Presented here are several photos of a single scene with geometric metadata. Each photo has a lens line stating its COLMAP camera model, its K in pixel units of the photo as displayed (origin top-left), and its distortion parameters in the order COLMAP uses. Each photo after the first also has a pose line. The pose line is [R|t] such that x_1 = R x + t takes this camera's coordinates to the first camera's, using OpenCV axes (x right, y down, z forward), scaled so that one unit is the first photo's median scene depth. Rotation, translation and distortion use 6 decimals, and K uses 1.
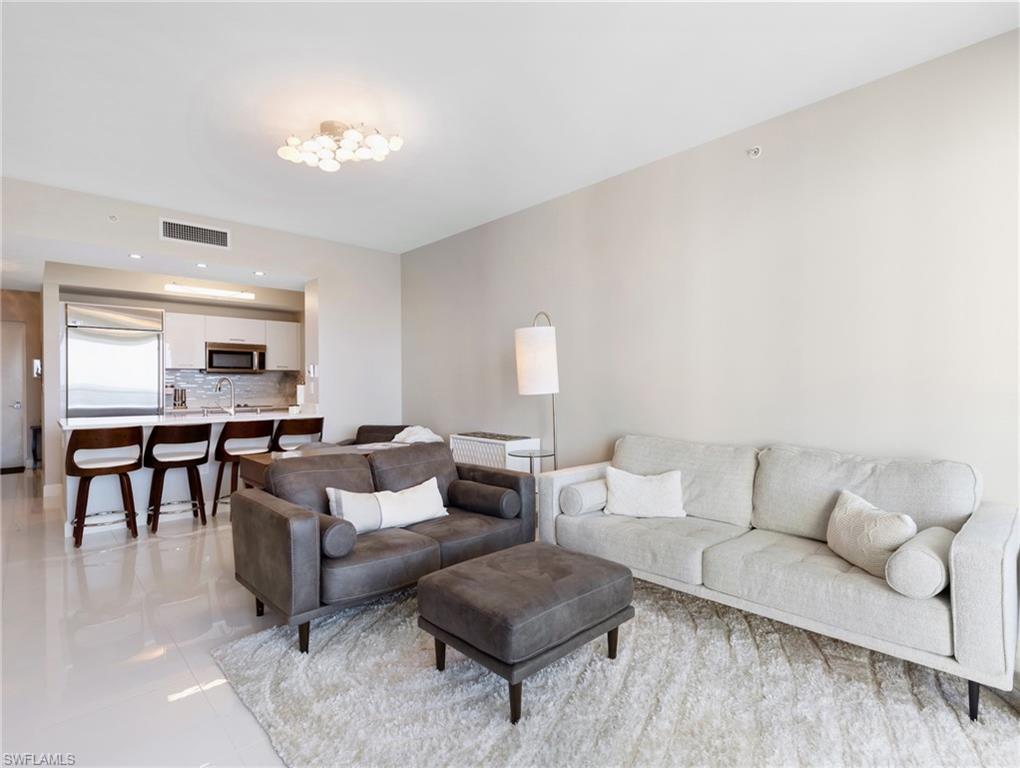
lens RADIAL K [[512.4, 0, 511.9], [0, 512.4, 385.0], [0, 0, 1]] dist [0.012443, 0.000970]
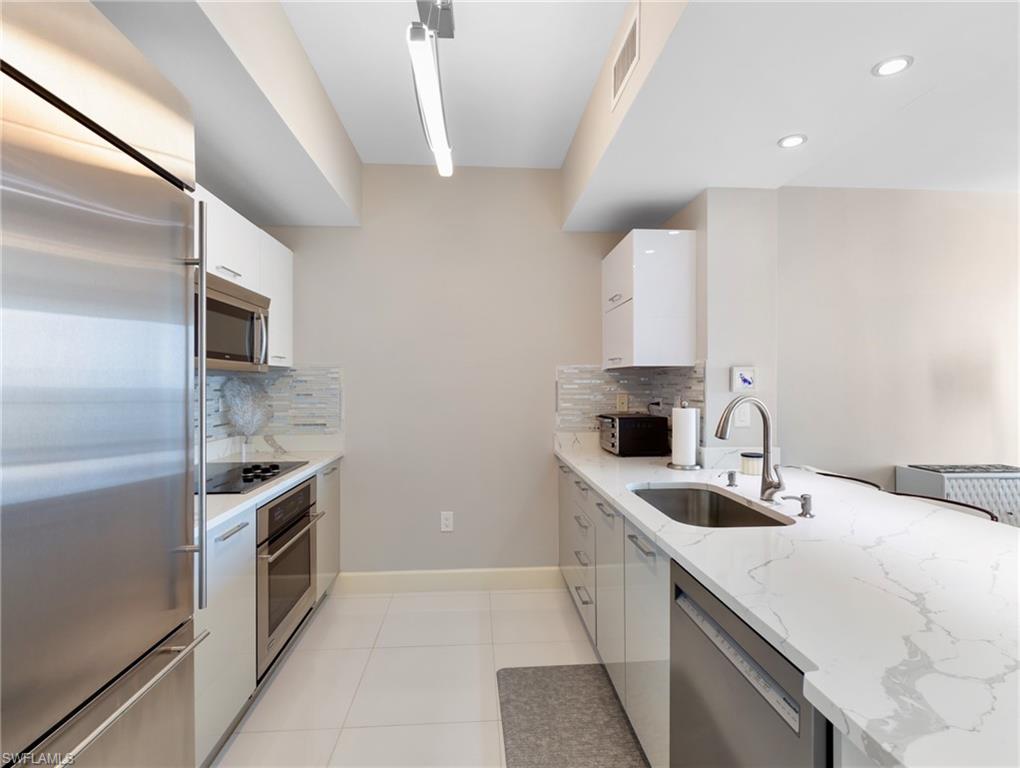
lens RADIAL K [[512.4, 0, 510.0], [0, 512.4, 381.7], [0, 0, 1]] dist [0.012443, 0.000970]
pose [[0.628780, 0.005763, 0.777562, -0.941063], [-0.005427, 0.999981, -0.003023, -0.024629], [-0.777564, -0.002319, 0.628799, 0.912174]]
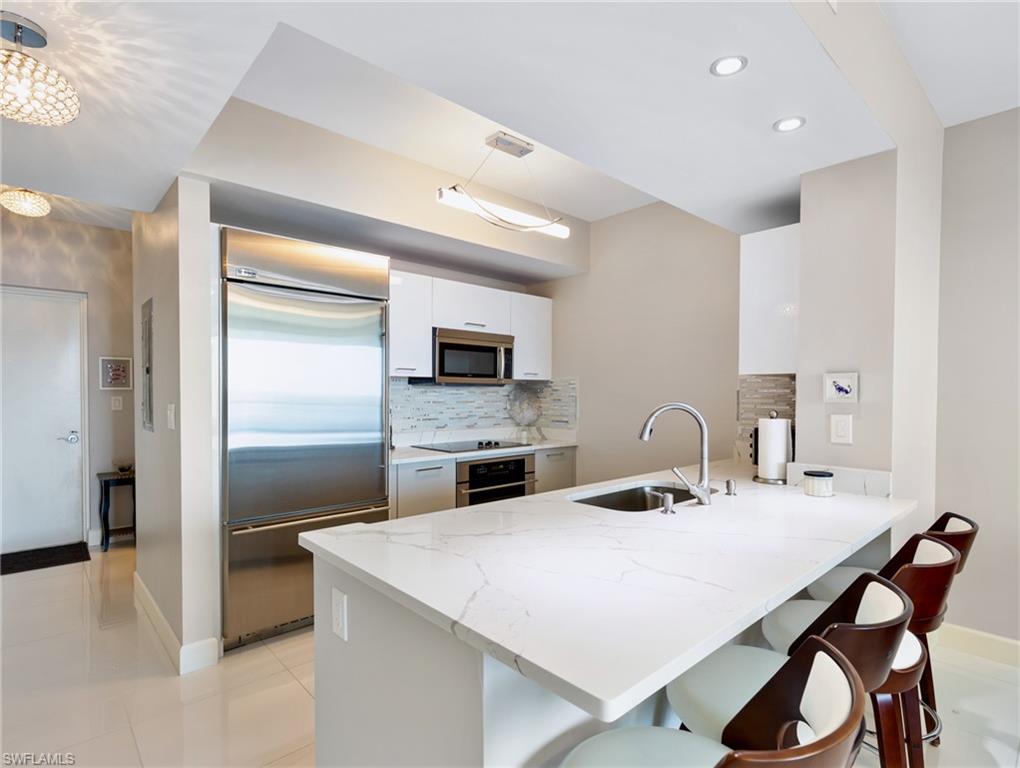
lens RADIAL K [[512.4, 0, 518.4], [0, 512.4, 394.6], [0, 0, 1]] dist [0.012443, 0.000970]
pose [[0.999949, 0.010125, 0.000562, -0.679546], [-0.010130, 0.999914, 0.008315, -0.024810], [-0.000478, -0.008320, 0.999965, 0.626599]]
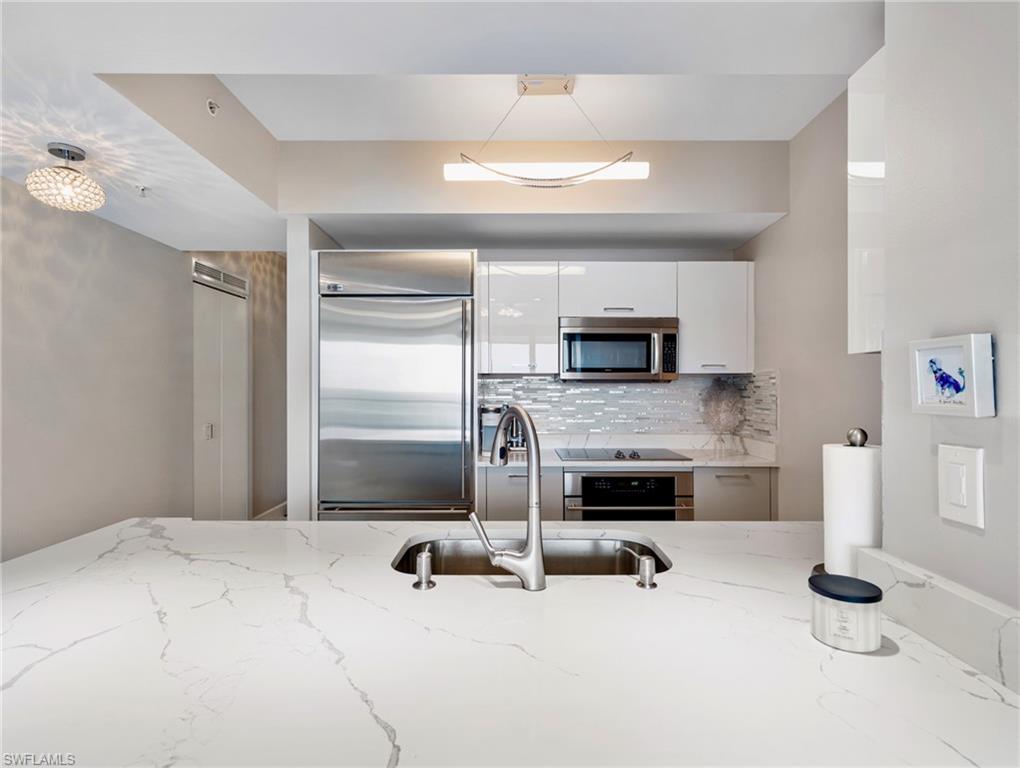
lens RADIAL K [[512.4, 0, 518.8], [0, 512.4, 382.7], [0, 0, 1]] dist [0.012443, 0.000970]
pose [[0.737258, -0.002386, -0.675607, -0.405746], [-0.002346, 0.999979, -0.006092, -0.026302], [0.675607, 0.006076, 0.737237, 0.838879]]
